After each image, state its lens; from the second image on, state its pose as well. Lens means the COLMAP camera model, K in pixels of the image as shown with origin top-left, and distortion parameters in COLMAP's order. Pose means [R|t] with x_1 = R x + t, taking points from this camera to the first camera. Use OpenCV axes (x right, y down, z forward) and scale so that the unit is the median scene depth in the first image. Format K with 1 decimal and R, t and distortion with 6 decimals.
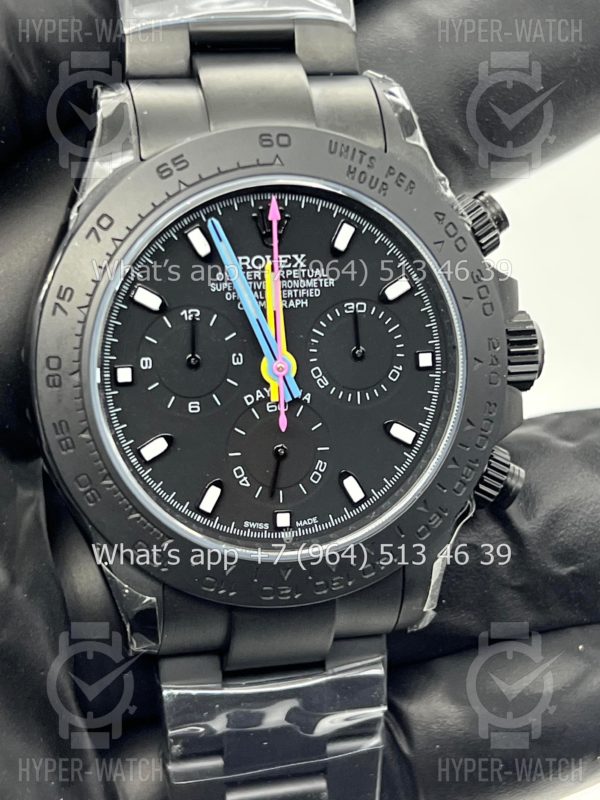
lens RADIAL K [[1948.4, 0, 301.6], [0, 1948.4, 404.3], [0, 0, 1]] dist [0.245455, 0.000000]
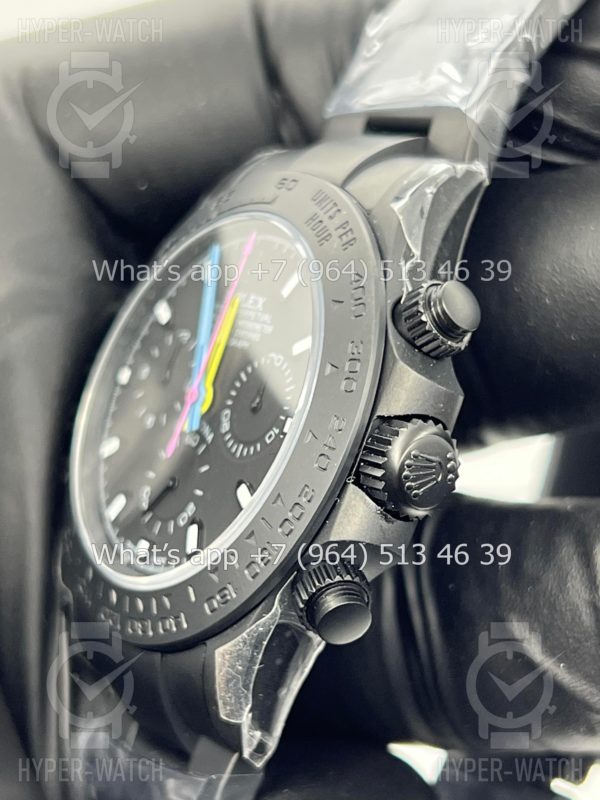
lens RADIAL K [[1948.4, 0, 297.1], [0, 1948.4, 402.4], [0, 0, 1]] dist [0.245455, 0.000000]
pose [[0.347607, 0.102184, -0.932056, 0.900339], [-0.441579, 0.894748, -0.066592, 0.025637], [0.827150, 0.434724, 0.356143, 0.693876]]
